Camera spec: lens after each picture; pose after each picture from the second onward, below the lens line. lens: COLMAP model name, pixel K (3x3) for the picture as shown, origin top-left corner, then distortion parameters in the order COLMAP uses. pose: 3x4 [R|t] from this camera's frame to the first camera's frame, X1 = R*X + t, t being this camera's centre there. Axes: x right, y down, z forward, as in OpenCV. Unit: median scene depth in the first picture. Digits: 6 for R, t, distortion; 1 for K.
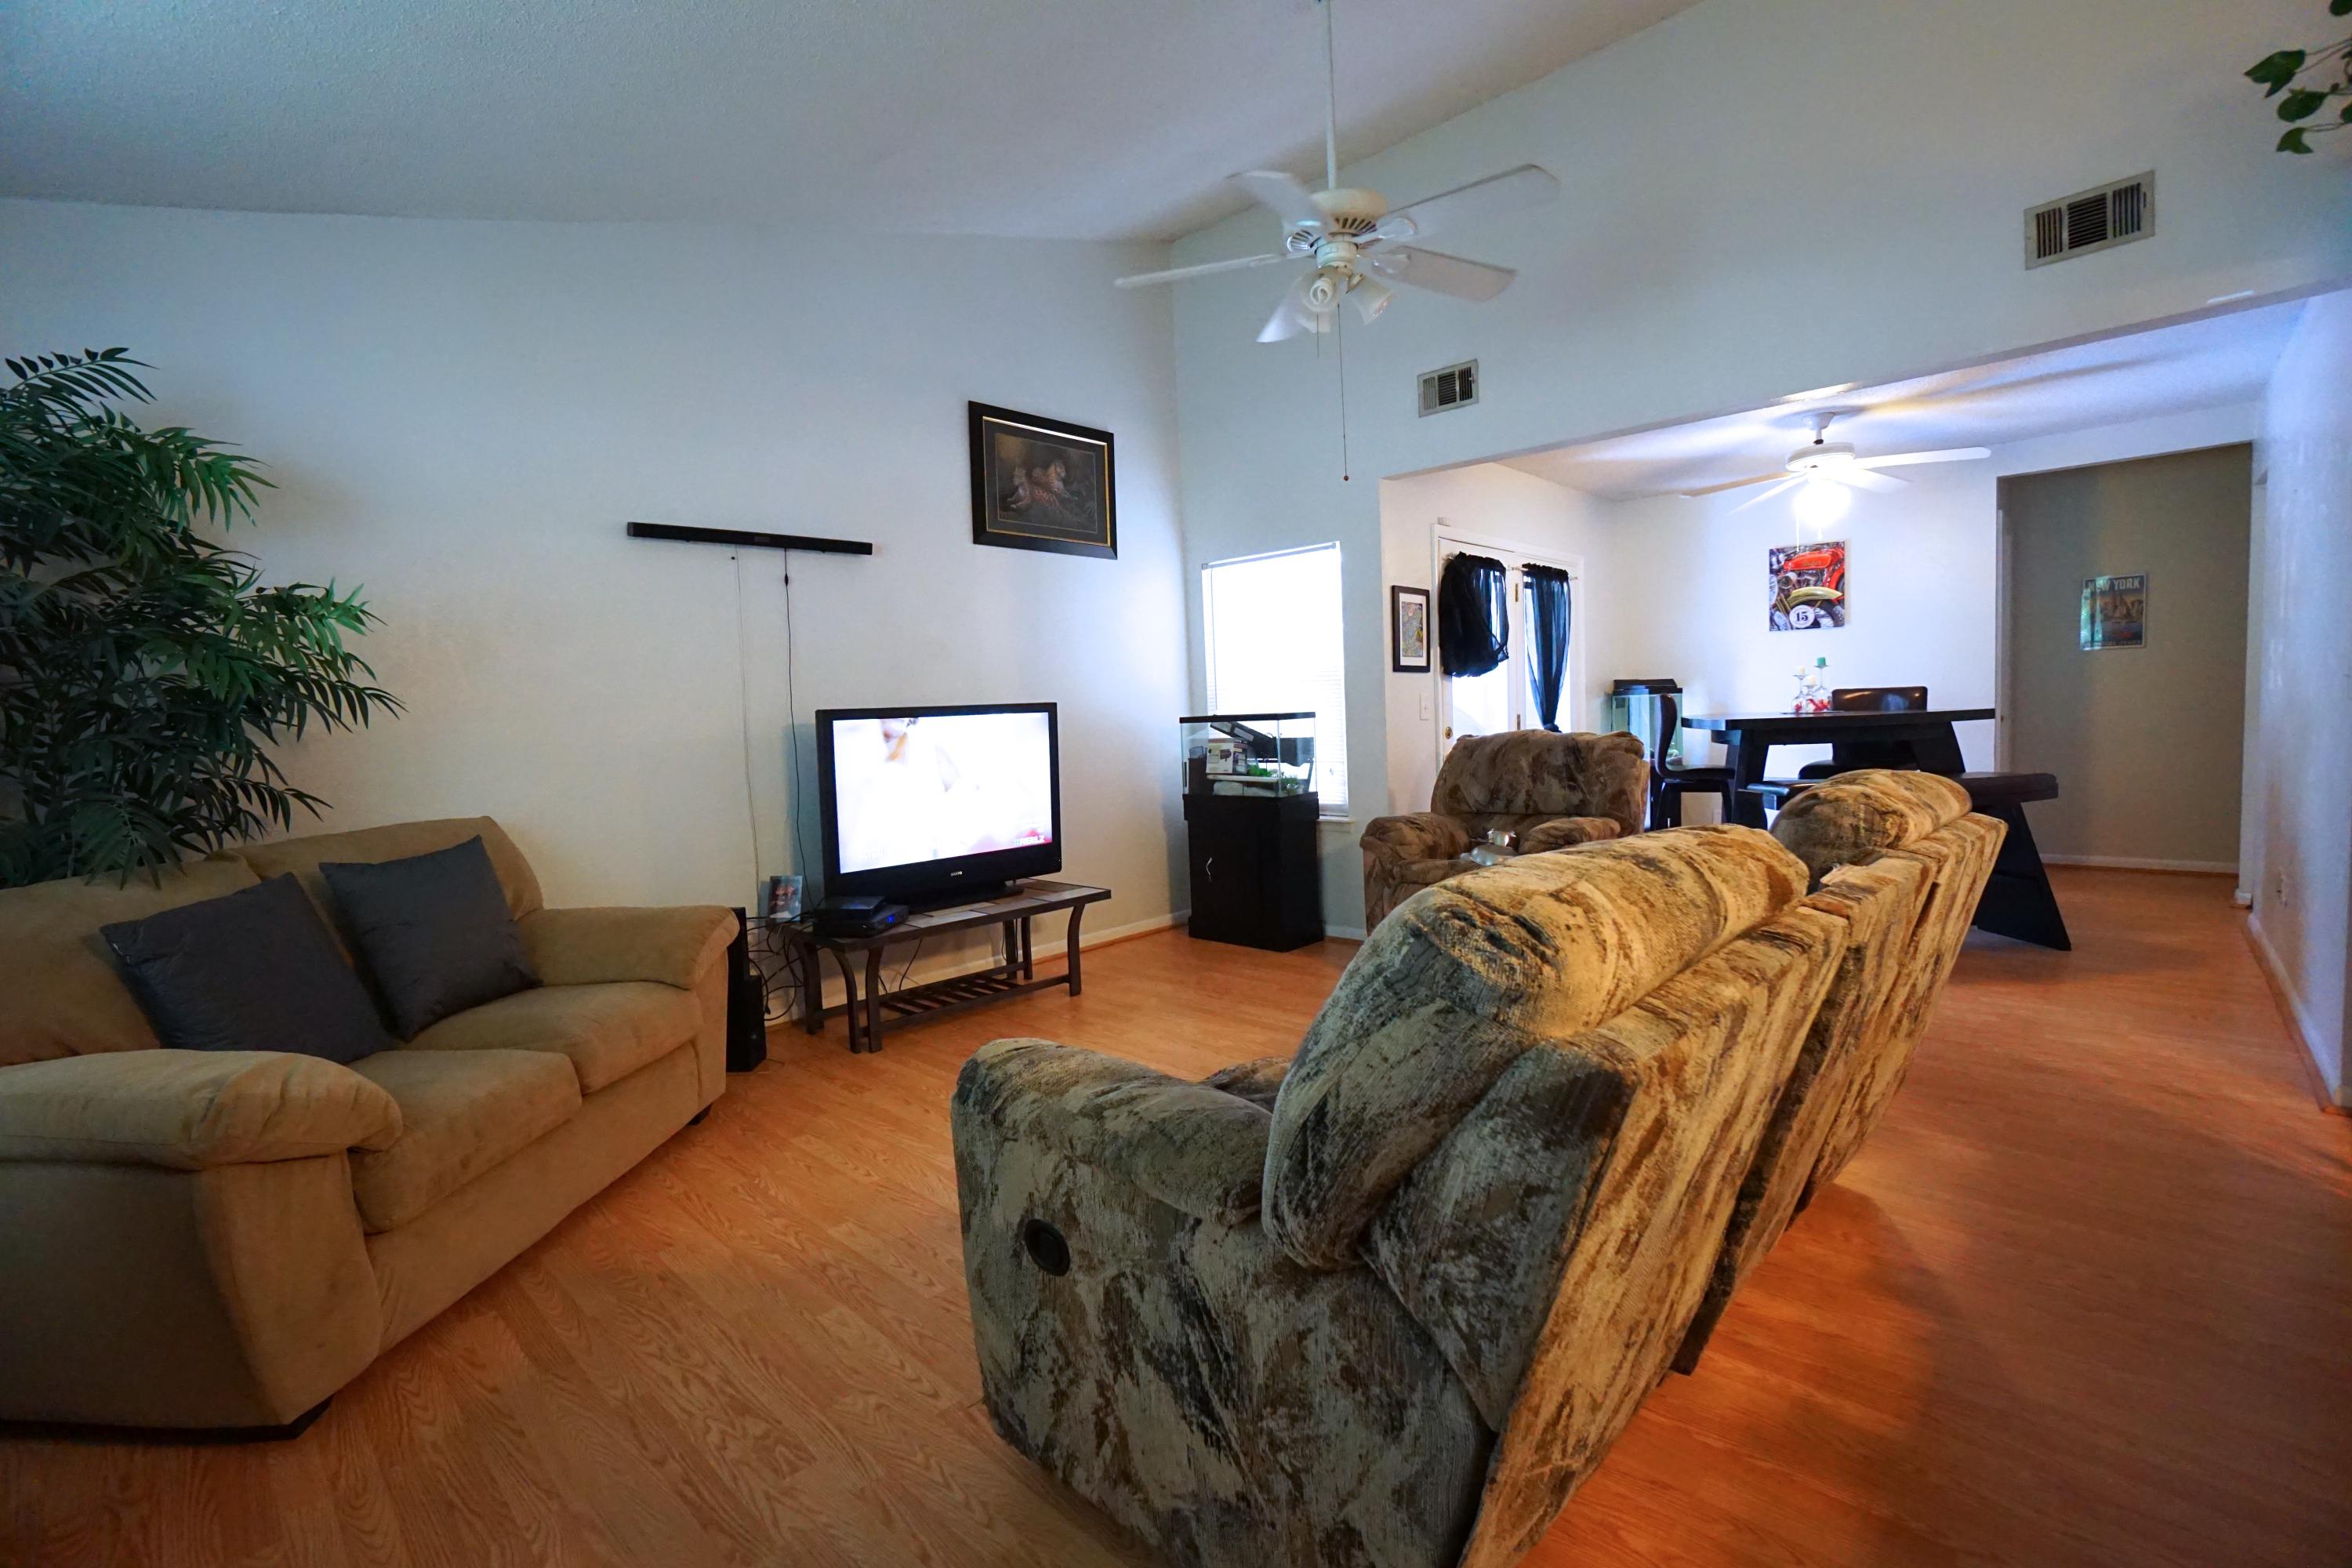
lens RADIAL K [[1055.9, 0, 1166.5], [0, 1055.9, 784.6], [0, 0, 1]] dist [-0.005219, 0.003161]
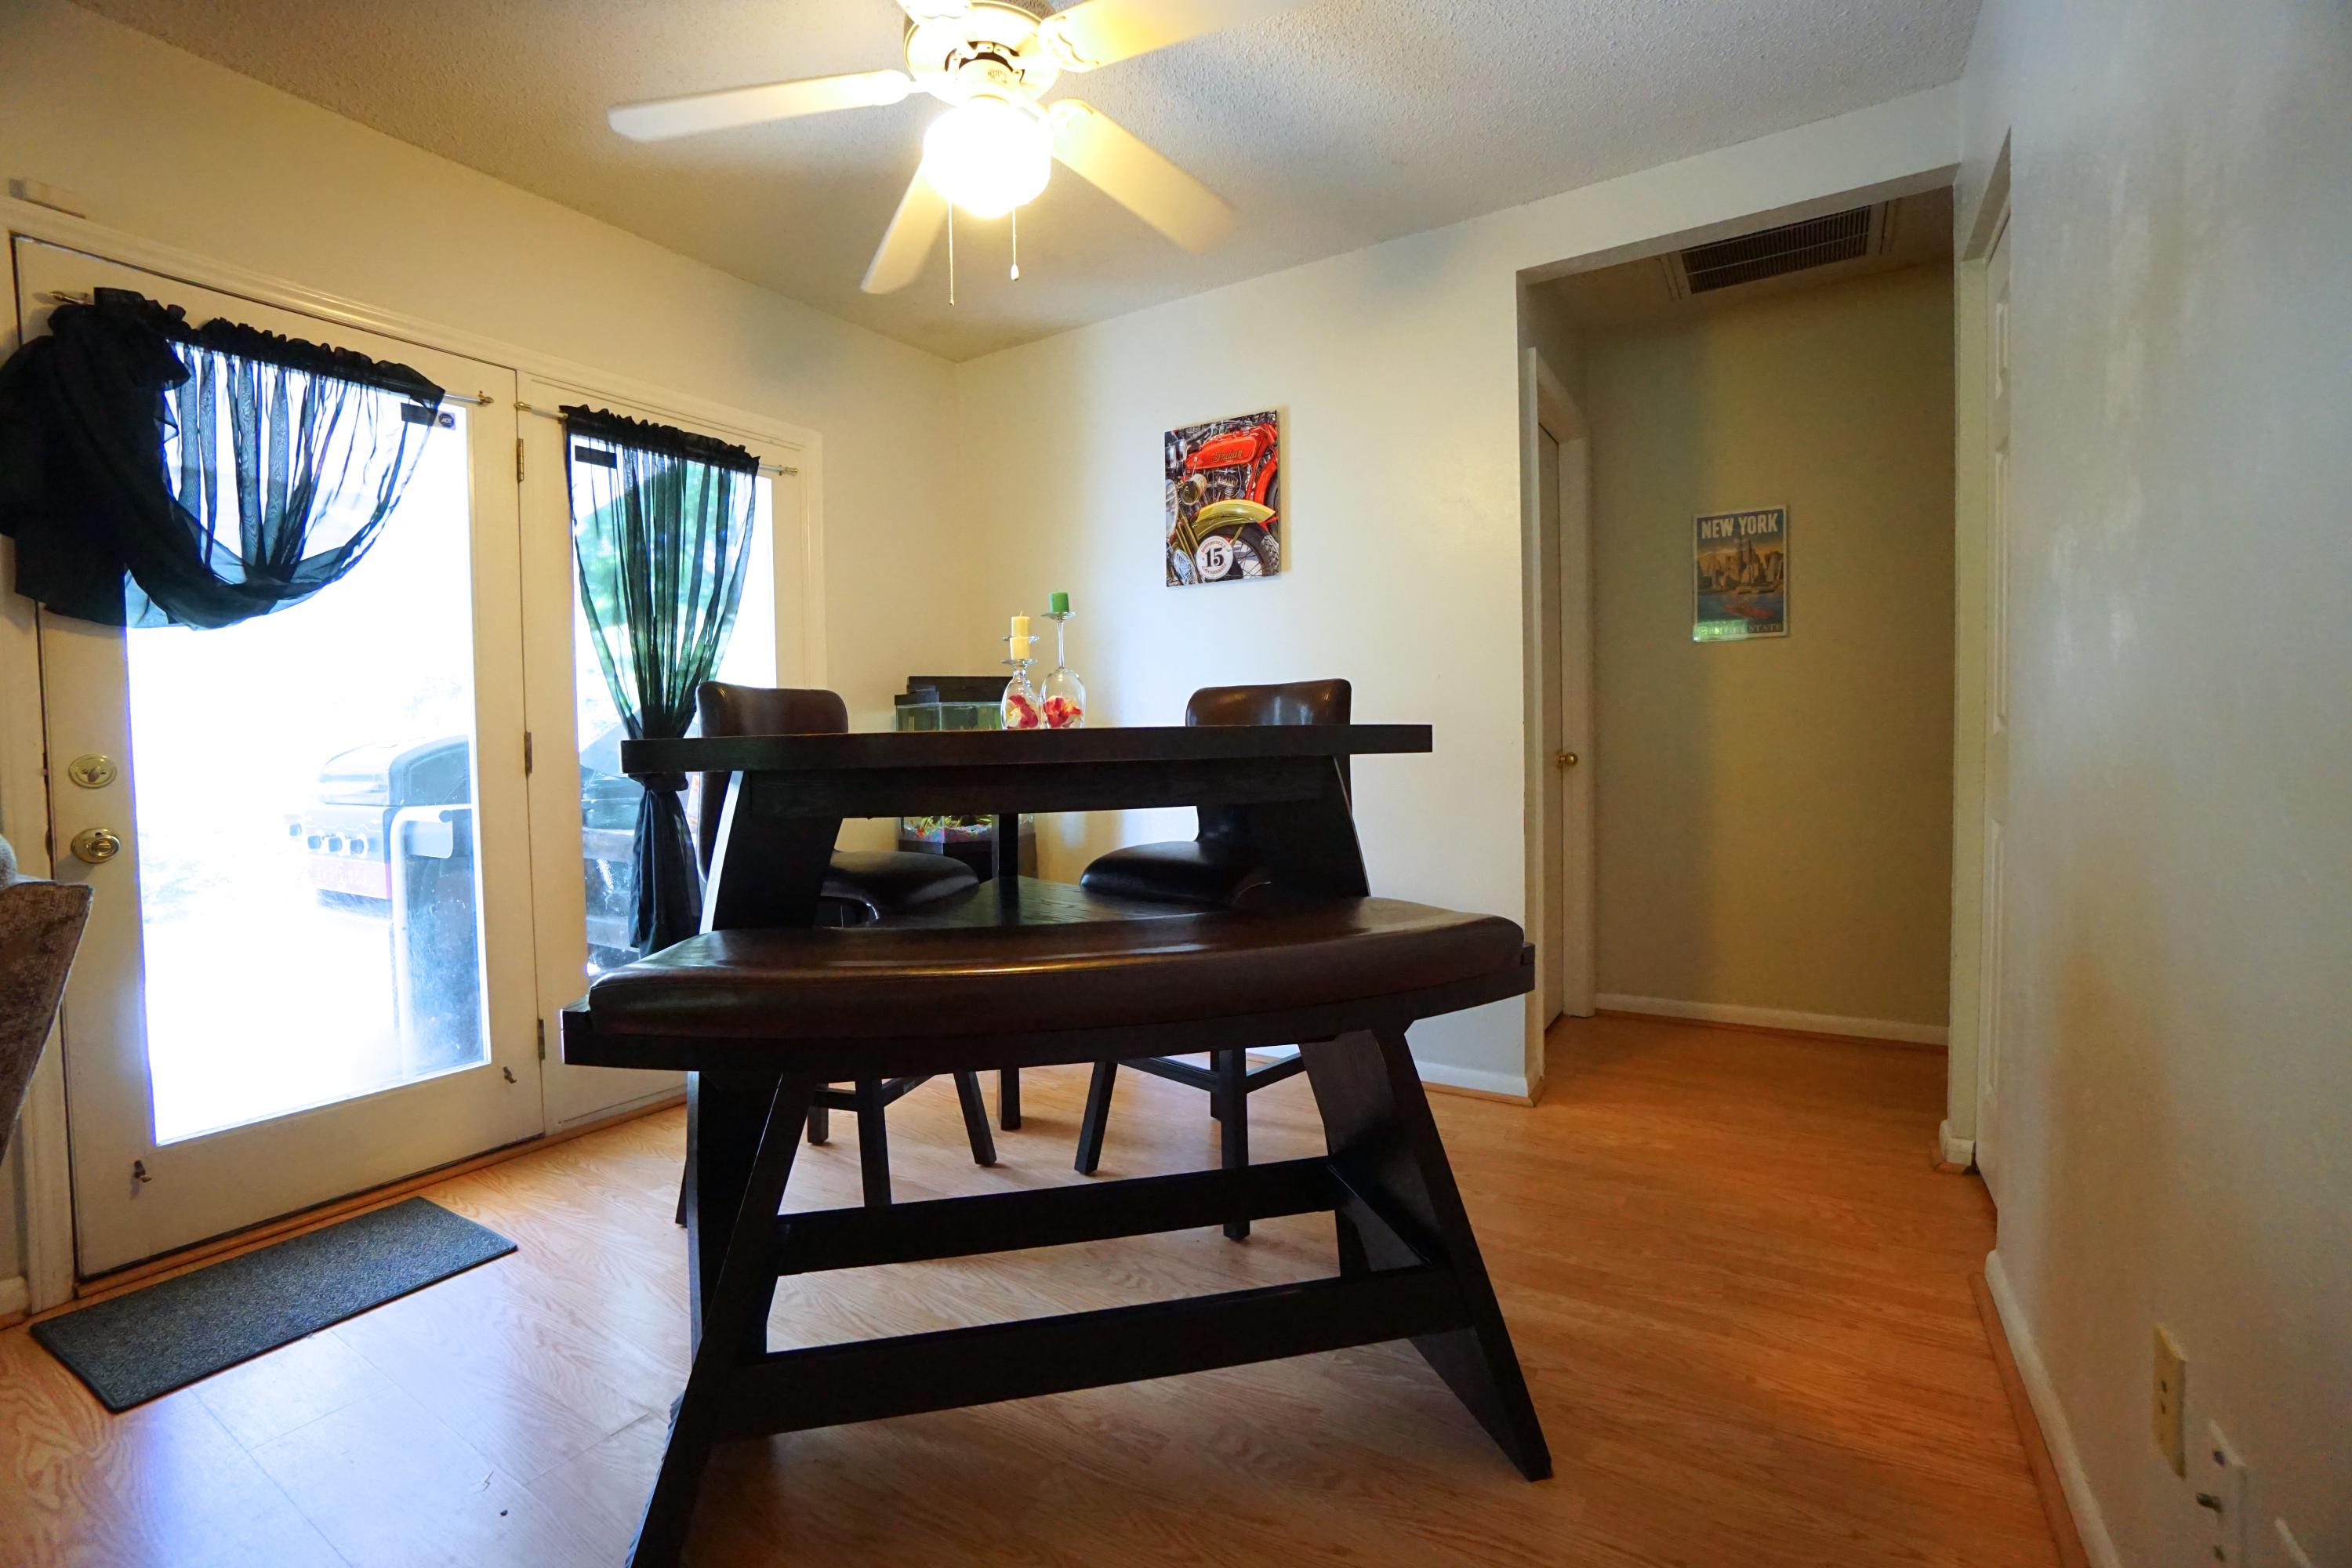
lens RADIAL K [[1055.9, 0, 1180.8], [0, 1055.9, 779.4], [0, 0, 1]] dist [-0.005219, 0.003161]
pose [[0.978888, -0.004334, 0.204352, 0.483037], [0.012555, 0.999162, -0.038954, -0.030954], [-0.204012, 0.040697, 0.978122, 0.504139]]
